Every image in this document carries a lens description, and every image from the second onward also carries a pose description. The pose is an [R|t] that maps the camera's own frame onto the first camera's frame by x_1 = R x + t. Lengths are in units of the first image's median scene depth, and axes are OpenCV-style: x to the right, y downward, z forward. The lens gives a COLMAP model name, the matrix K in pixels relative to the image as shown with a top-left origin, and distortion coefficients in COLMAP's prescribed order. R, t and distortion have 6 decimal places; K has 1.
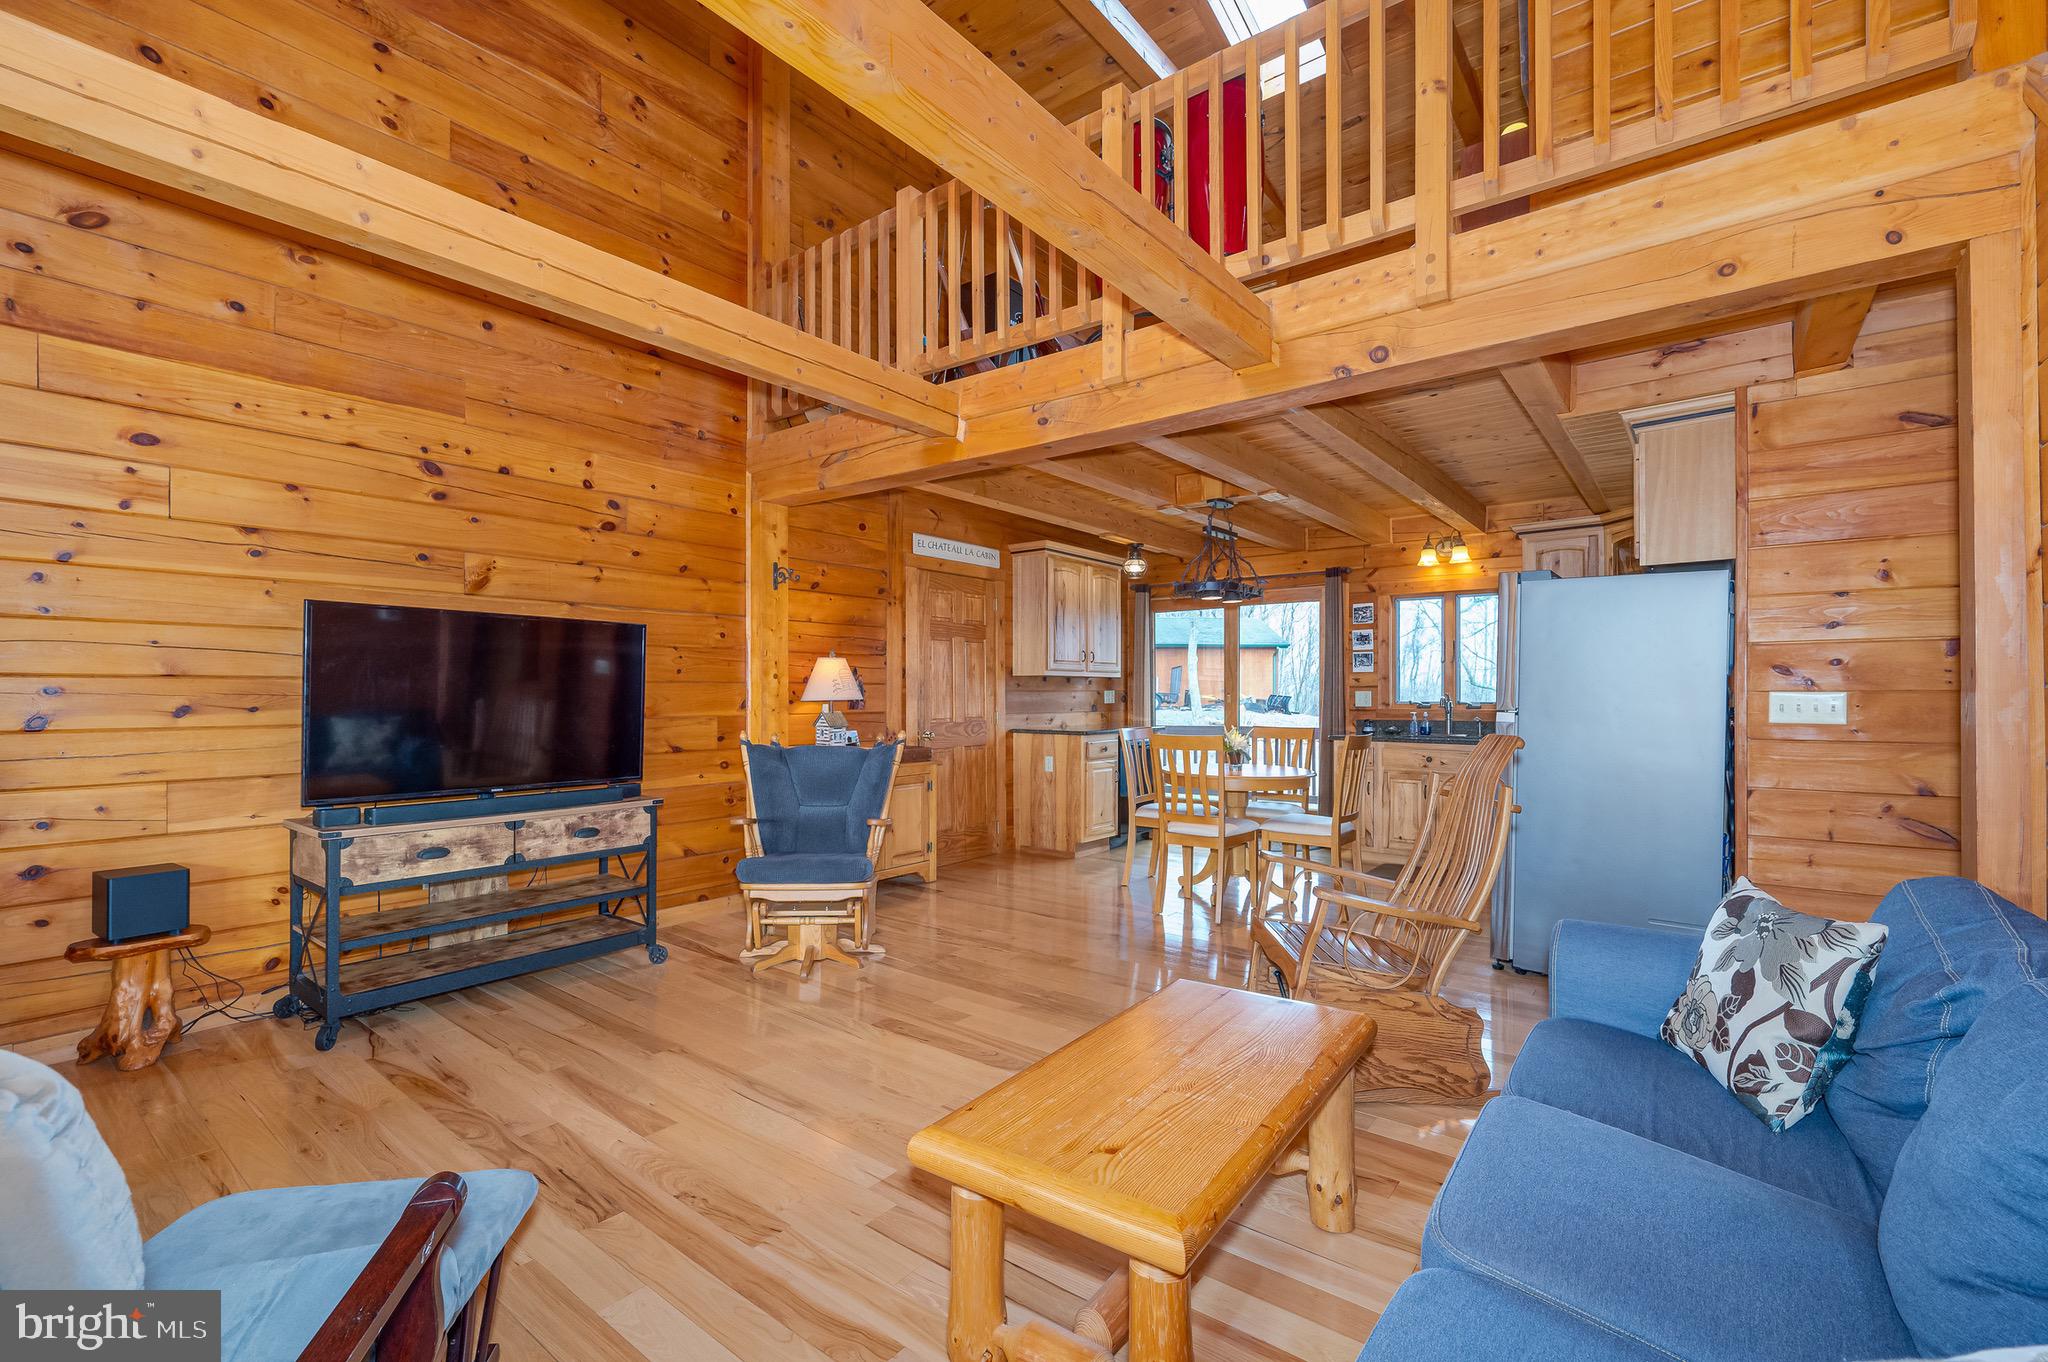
lens RADIAL K [[891.0, 0, 1043.4], [0, 891.0, 680.6], [0, 0, 1]] dist [-0.000498, 0.000695]
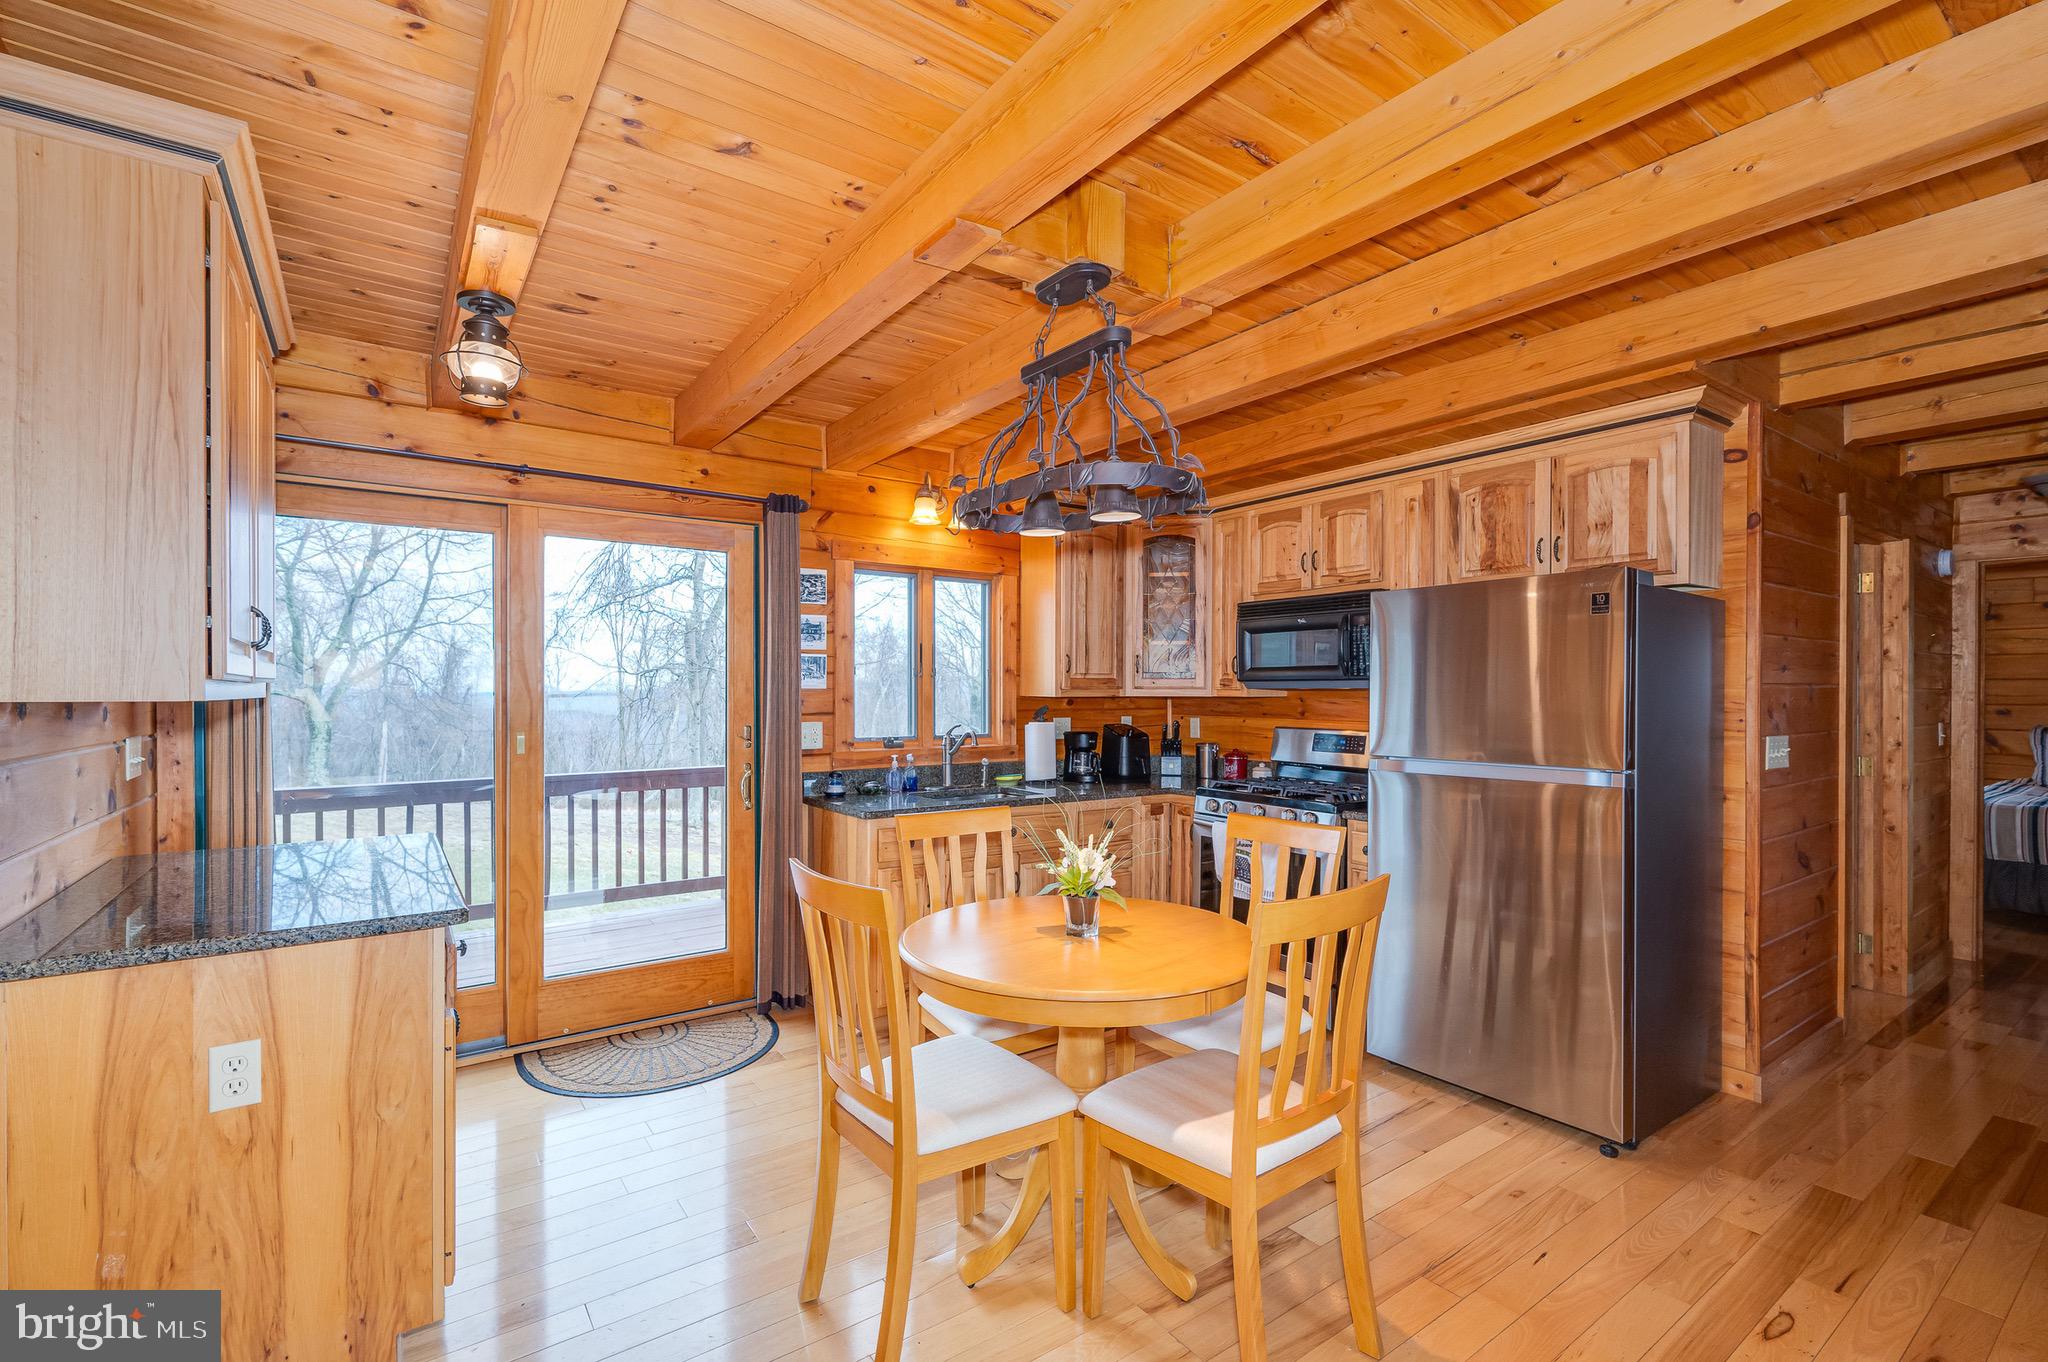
lens RADIAL K [[910.4, 0, 1027.4], [0, 910.4, 697.4], [0, 0, 1]] dist [-0.000527, 0.000986]
pose [[0.293062, -0.004697, 0.956082, -0.170022], [-0.017866, 0.999786, 0.010388, -0.013630], [-0.955927, -0.020126, 0.292915, 0.749576]]
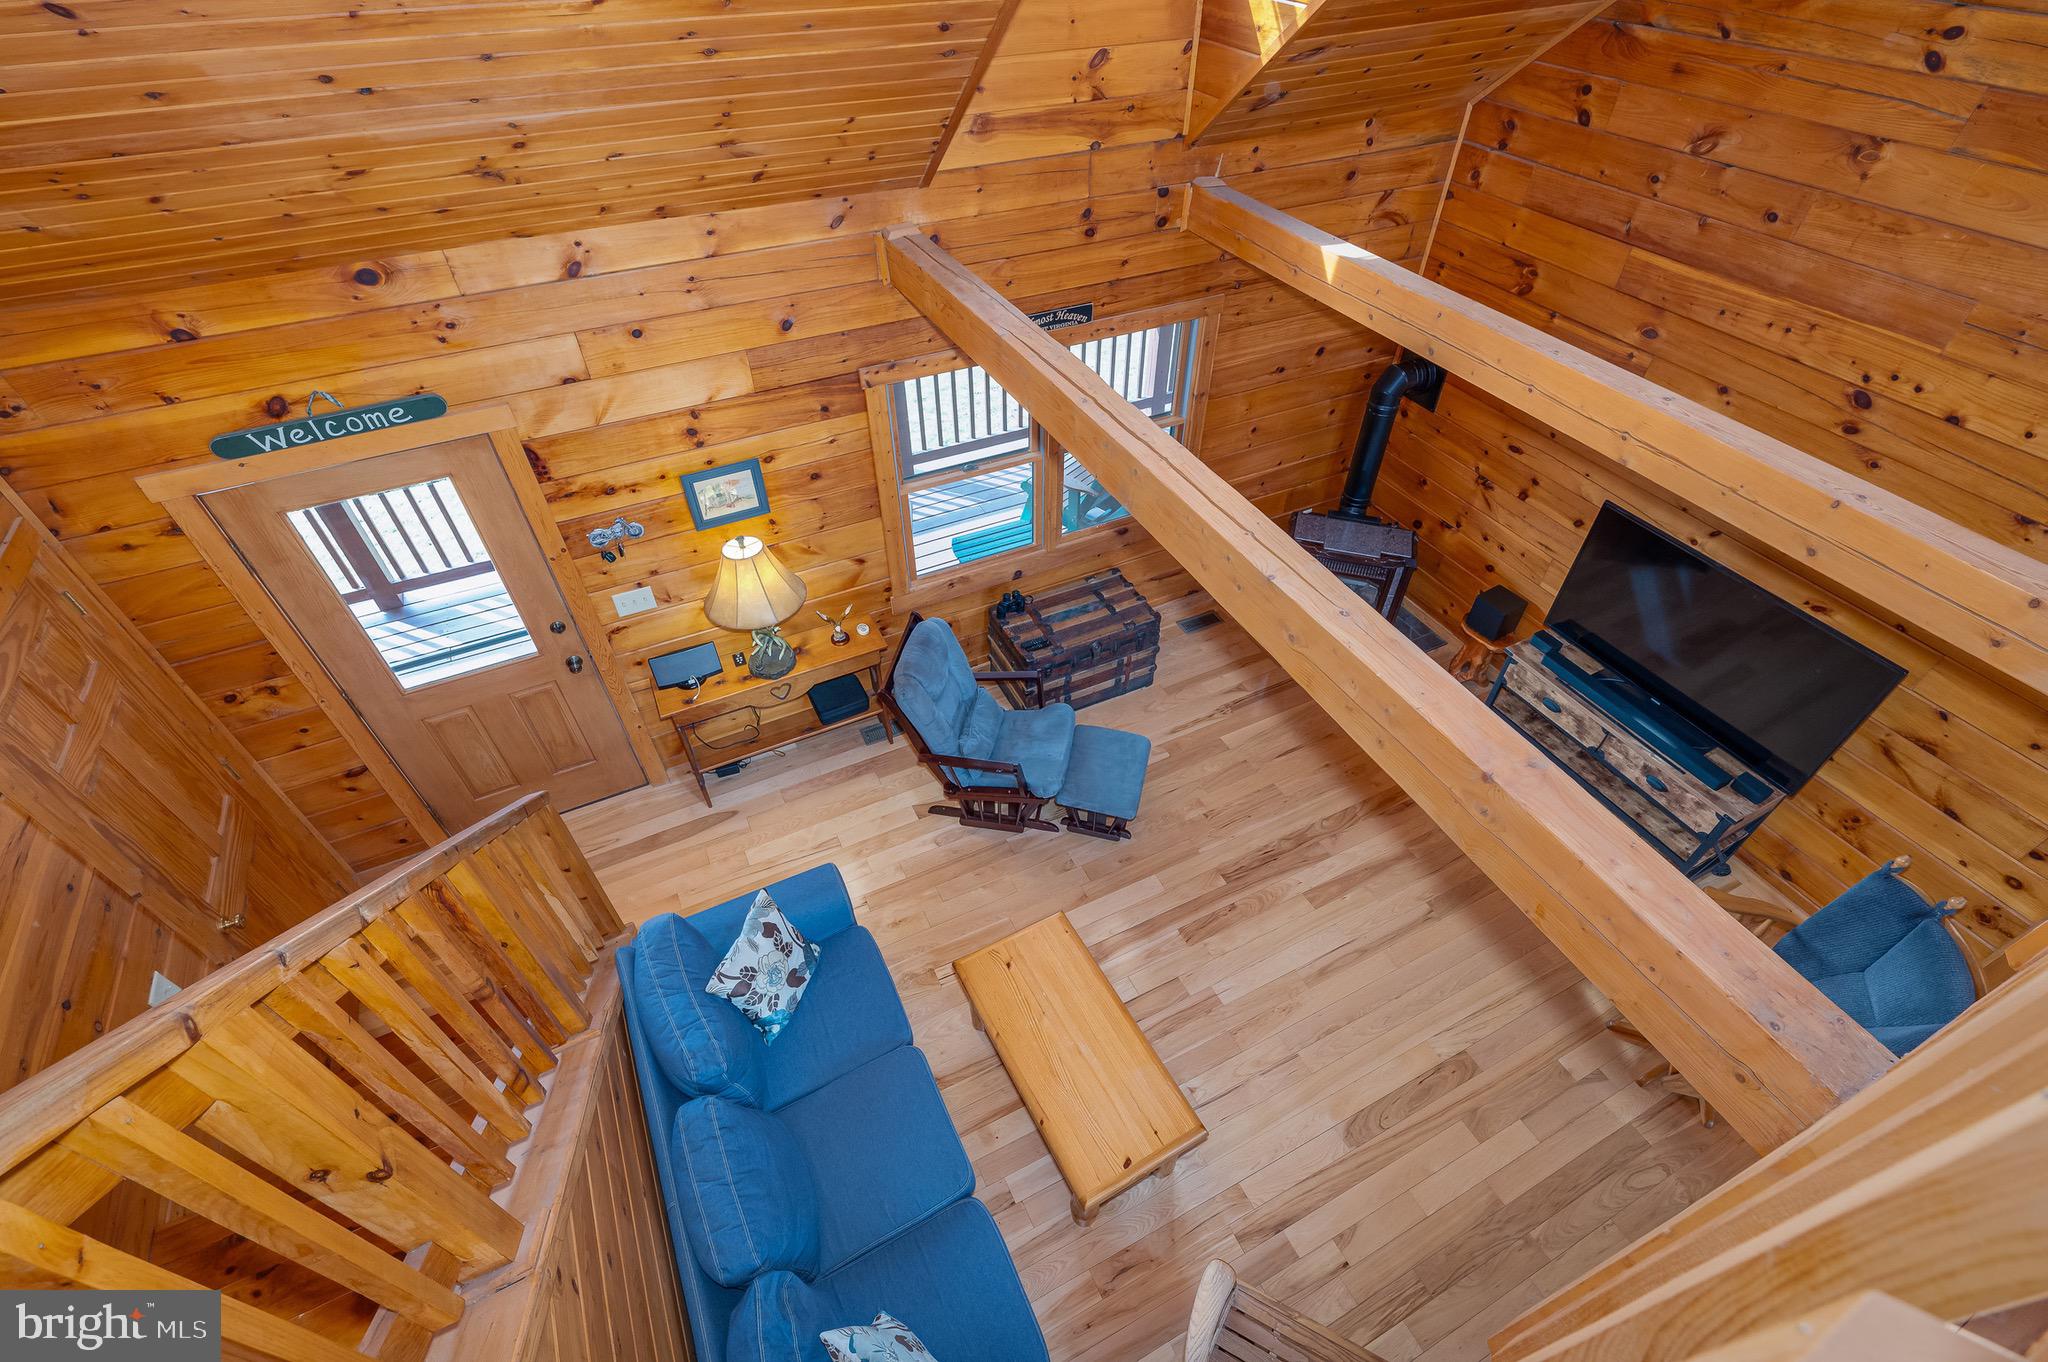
lens RADIAL K [[910.4, 0, 1019.2], [0, 910.4, 684.2], [0, 0, 1]] dist [-0.000527, 0.000986]
pose [[-0.445280, 0.627045, -0.639172, 0.263698], [0.021332, 0.721073, 0.692531, -0.398717], [0.895137, 0.294735, -0.334455, 0.370338]]
